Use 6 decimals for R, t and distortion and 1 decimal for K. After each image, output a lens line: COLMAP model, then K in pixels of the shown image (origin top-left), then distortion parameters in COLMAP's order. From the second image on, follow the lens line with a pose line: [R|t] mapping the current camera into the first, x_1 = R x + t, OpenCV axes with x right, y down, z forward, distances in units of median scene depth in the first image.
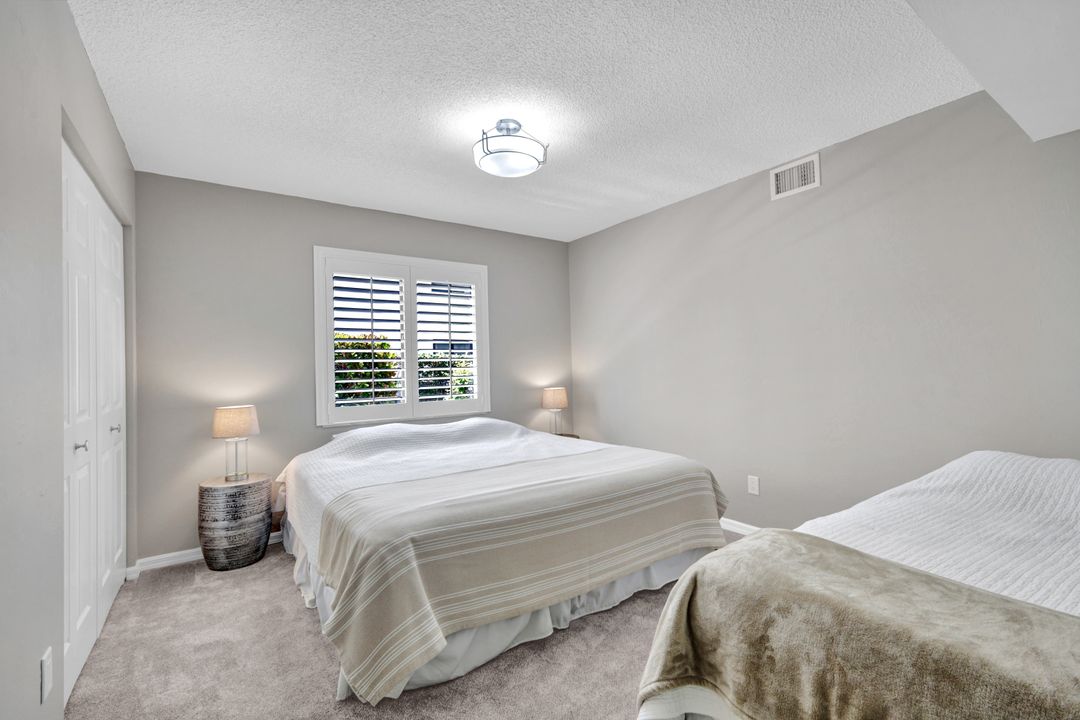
lens RADIAL K [[464.5, 0, 538.0], [0, 464.5, 350.2], [0, 0, 1]] dist [-0.001641, -0.000120]
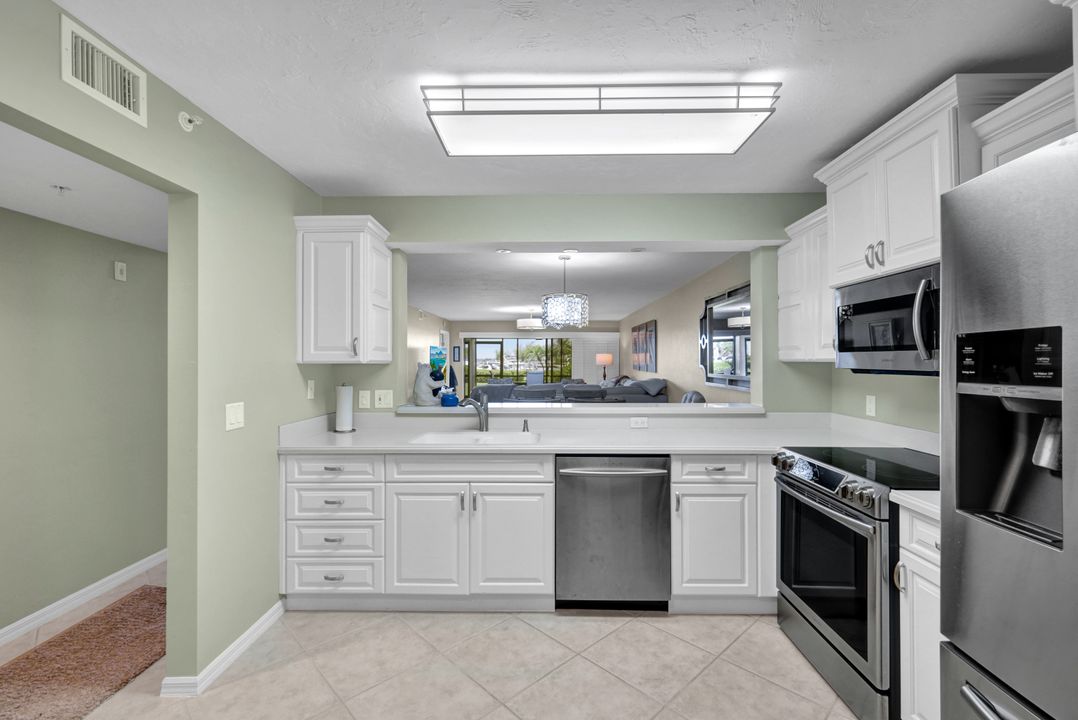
lens RADIAL K [[473.3, 0, 537.4], [0, 473.3, 356.0], [0, 0, 1]] dist [0.000499, 0.000012]
pose [[-0.826125, 0.009965, 0.563398, -0.217113], [0.012541, 0.999921, 0.000703, -0.017590], [-0.563347, 0.007646, -0.826185, 1.189313]]
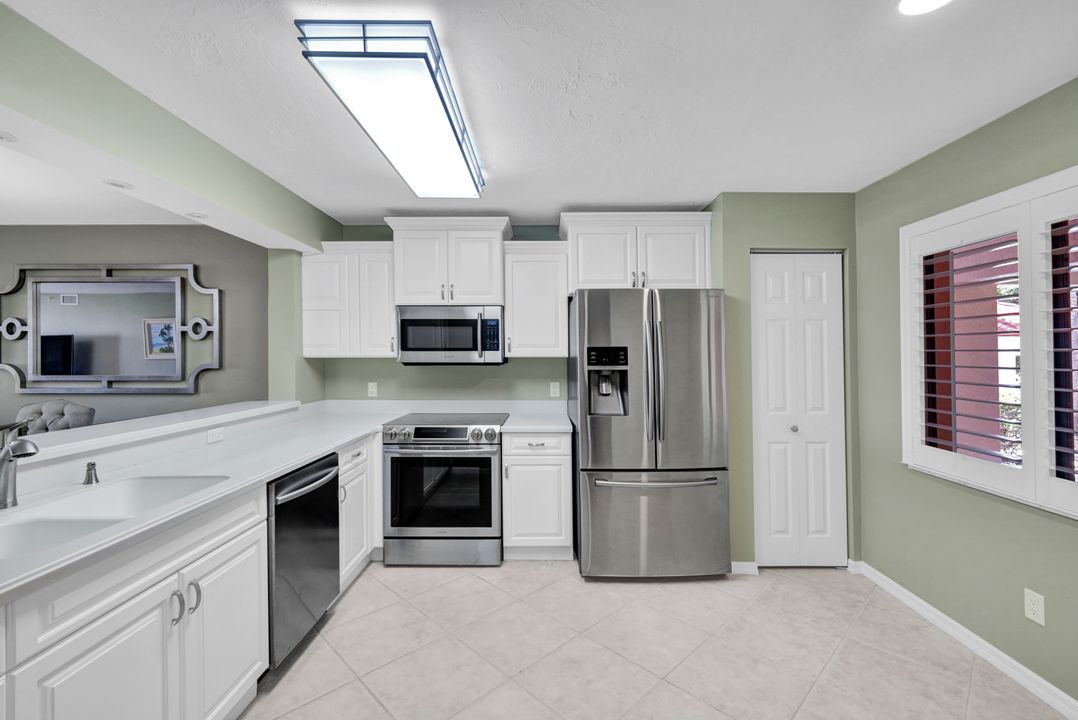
lens RADIAL K [[458.2, 0, 542.7], [0, 458.2, 350.8], [0, 0, 1]] dist [-0.000013, -0.000062]
pose [[-0.551538, -0.008657, -0.834105, 0.755733], [-0.009612, 0.999946, -0.004022, -0.017964], [0.834094, 0.005799, -0.551592, 1.106204]]
